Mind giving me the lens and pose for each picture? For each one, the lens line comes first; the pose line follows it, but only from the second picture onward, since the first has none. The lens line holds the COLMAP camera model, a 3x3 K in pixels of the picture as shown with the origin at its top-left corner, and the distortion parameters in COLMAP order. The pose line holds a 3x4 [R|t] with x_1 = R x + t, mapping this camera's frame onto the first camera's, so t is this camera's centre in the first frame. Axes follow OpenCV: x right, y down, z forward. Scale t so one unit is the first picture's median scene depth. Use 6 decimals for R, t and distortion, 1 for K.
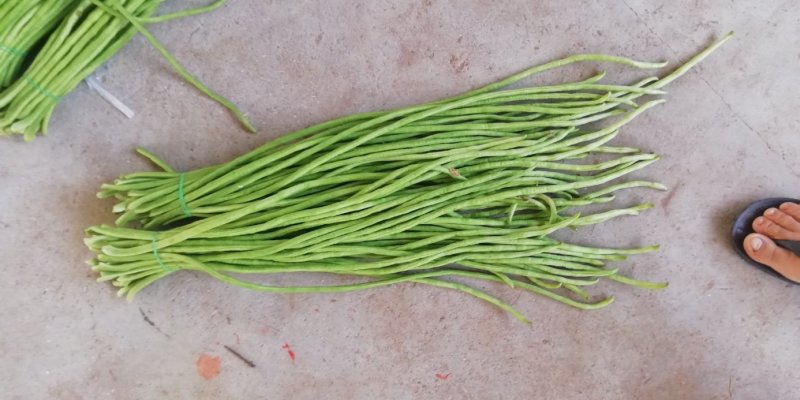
lens RADIAL K [[559.9, 0, 400.0], [0, 559.9, 200.0], [0, 0, 1]] dist [0.021970, -0.056452]
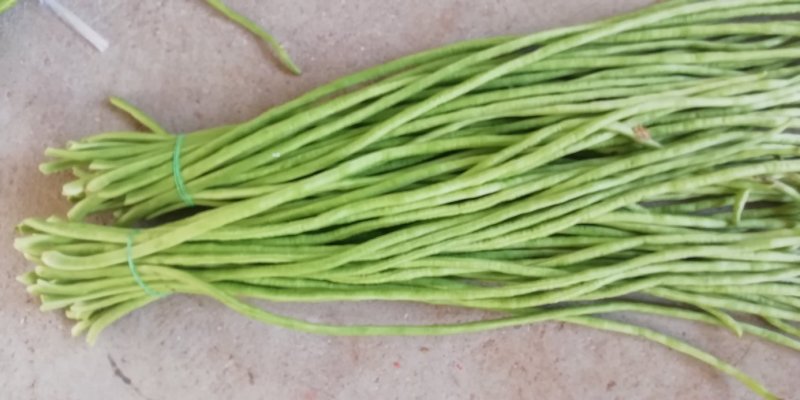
lens RADIAL K [[590.5, 0, 400.0], [0, 590.5, 200.0], [0, 0, 1]] dist [0.019690, -0.003289]
pose [[0.999191, 0.011642, -0.038503, -0.125185], [-0.012538, 0.999654, -0.023114, 0.035396], [0.038221, 0.023578, 0.998991, 0.370626]]
